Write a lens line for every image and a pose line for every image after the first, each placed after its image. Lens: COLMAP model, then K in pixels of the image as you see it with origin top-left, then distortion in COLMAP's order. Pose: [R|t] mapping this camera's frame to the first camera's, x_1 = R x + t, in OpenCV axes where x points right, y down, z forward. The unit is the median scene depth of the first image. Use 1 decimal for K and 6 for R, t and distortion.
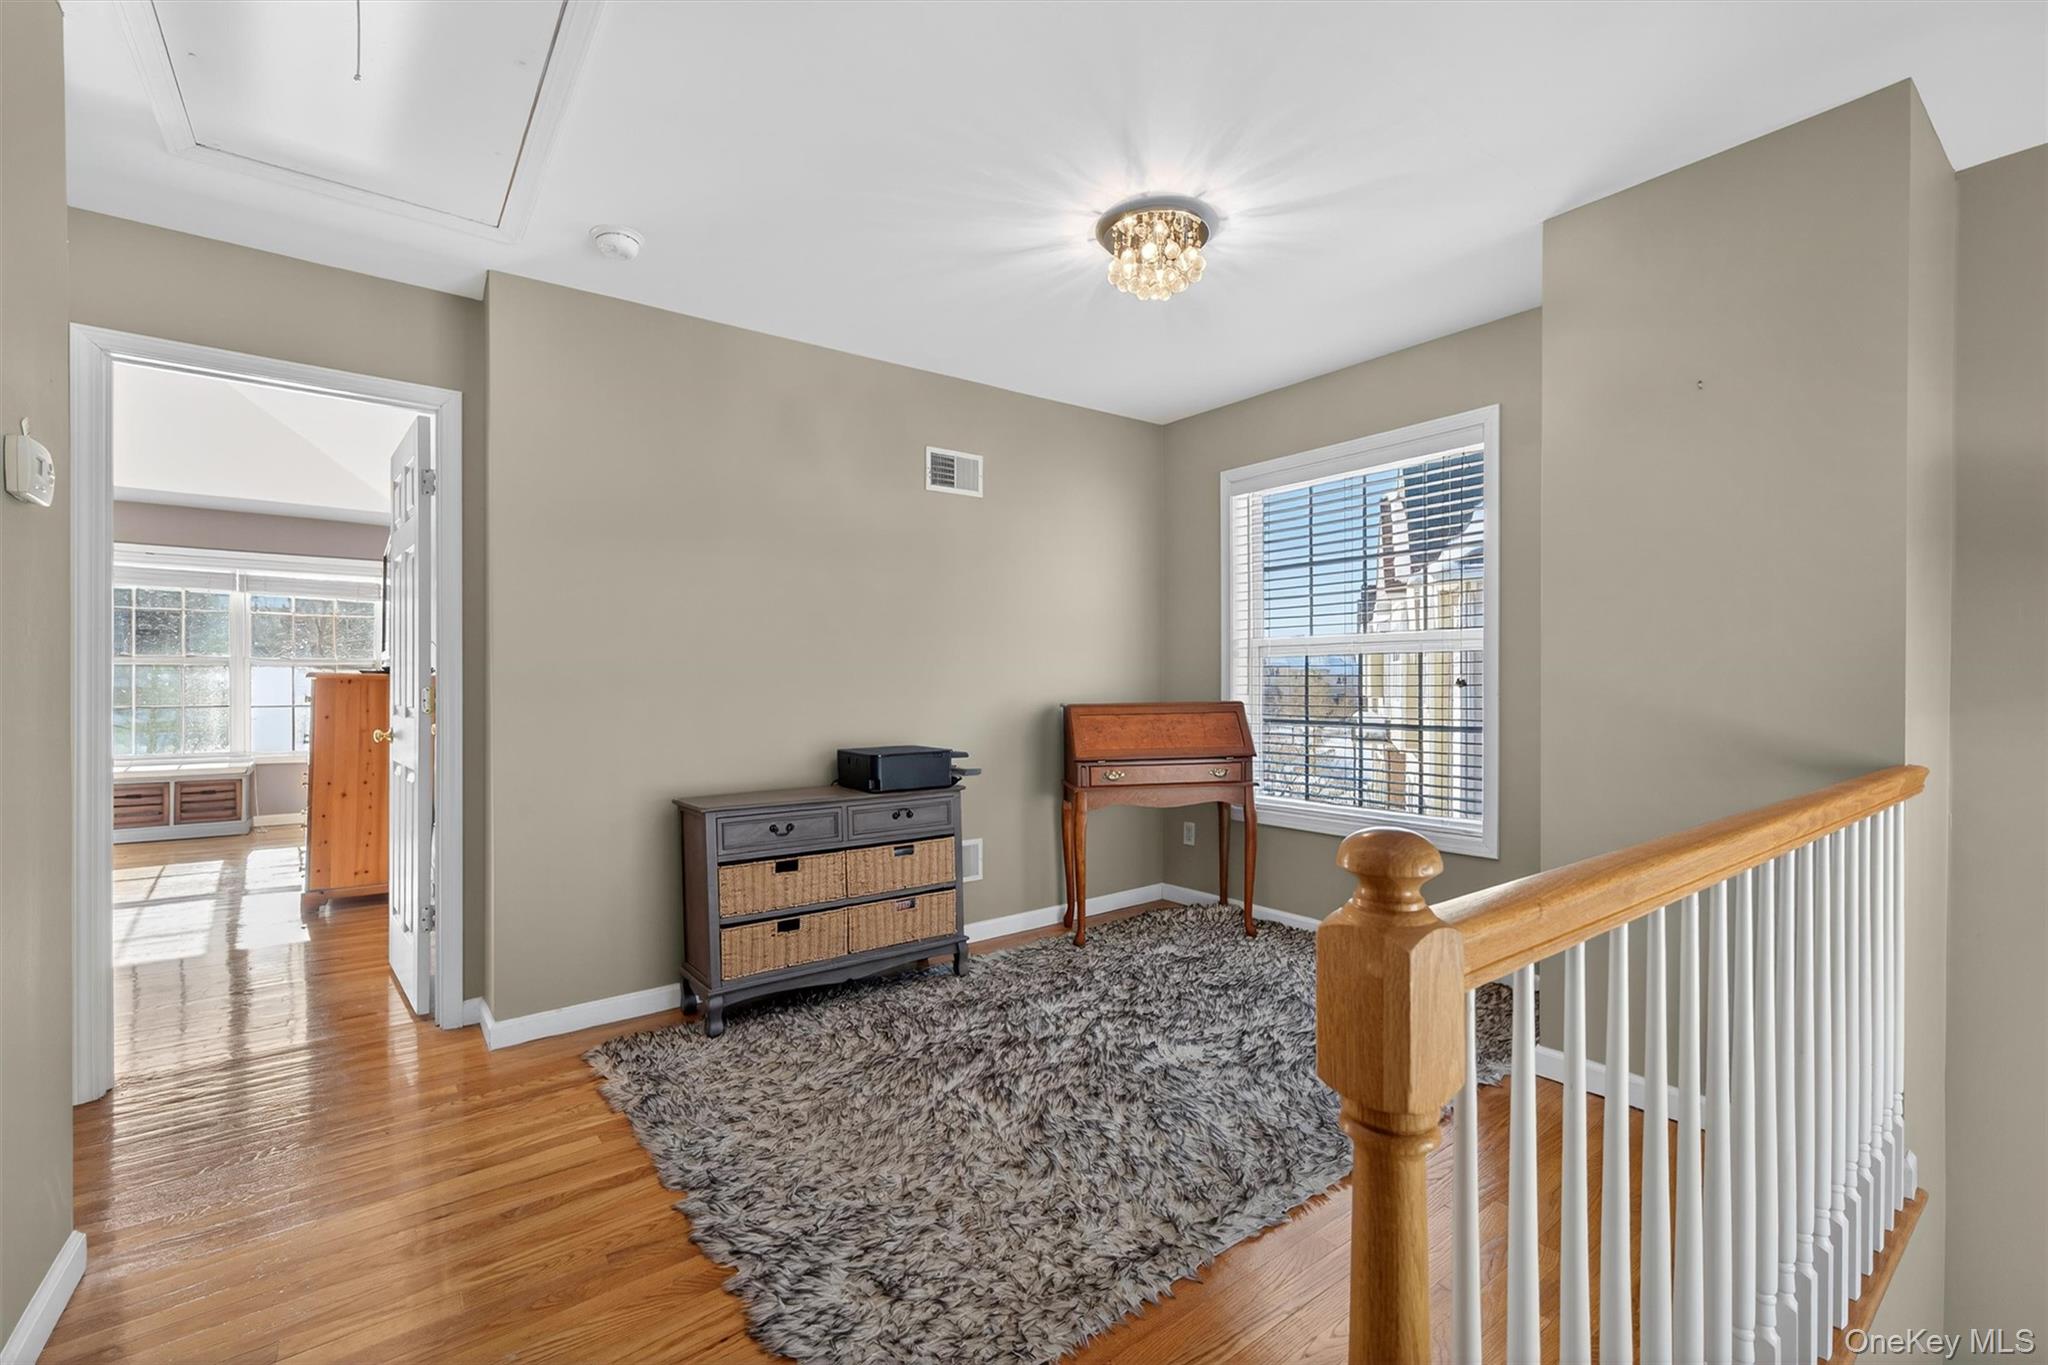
lens RADIAL K [[862.7, 0, 1025.1], [0, 862.7, 682.1], [0, 0, 1]] dist [-0.003651, -0.000471]
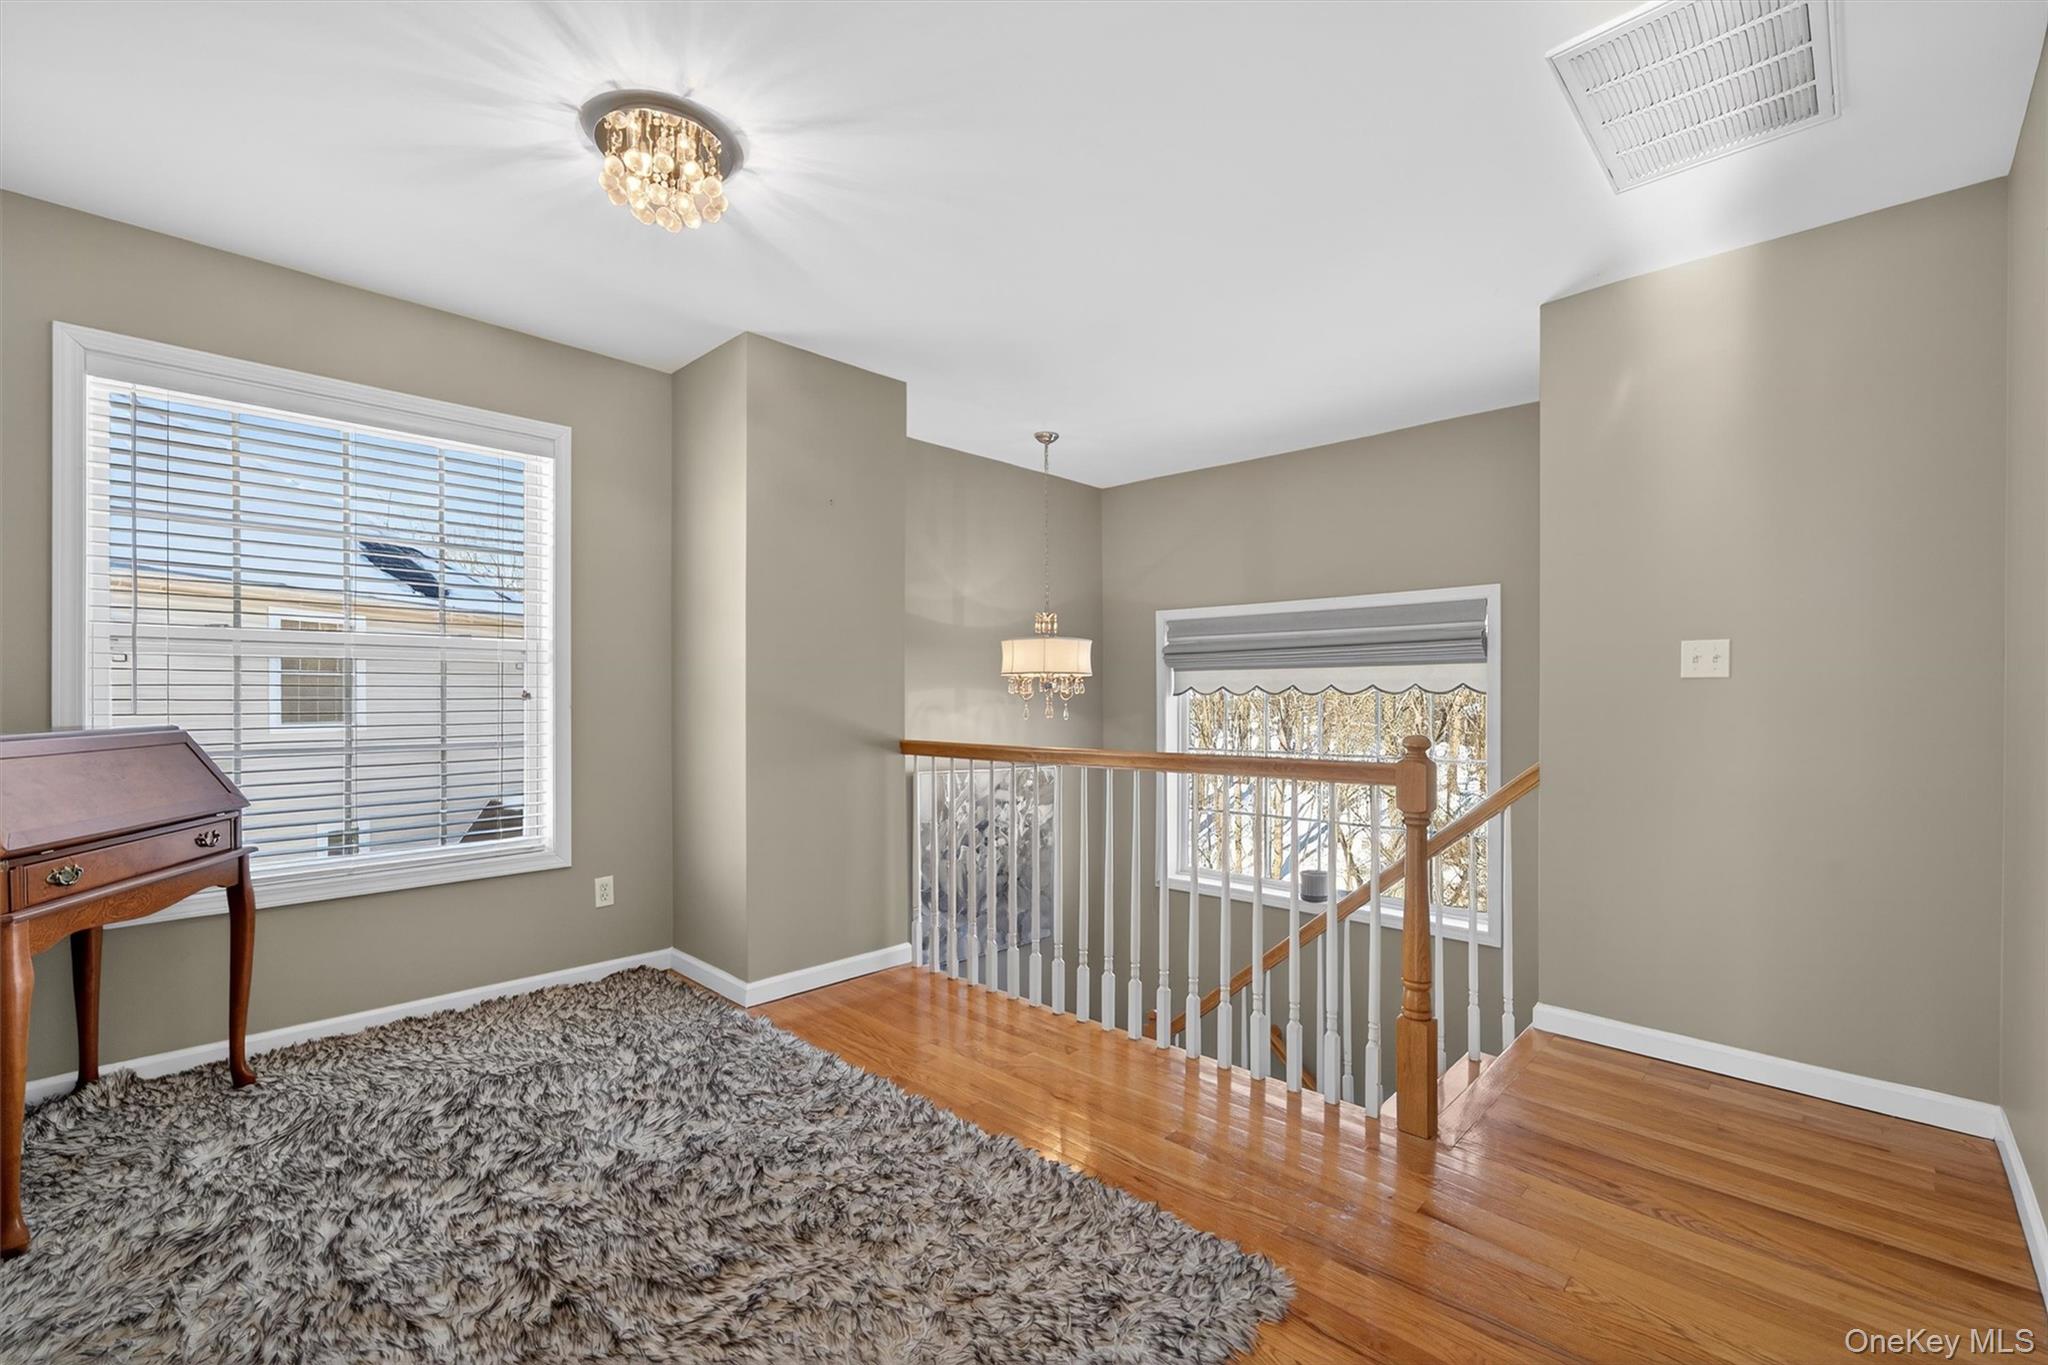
lens RADIAL K [[862.7, 0, 1024.9], [0, 862.7, 691.7], [0, 0, 1]] dist [-0.003651, -0.000471]
pose [[-0.148098, 0.012078, 0.988899, -0.812166], [0.005310, 0.999921, -0.011417, 0.015359], [-0.988958, 0.003560, -0.148150, 0.901433]]
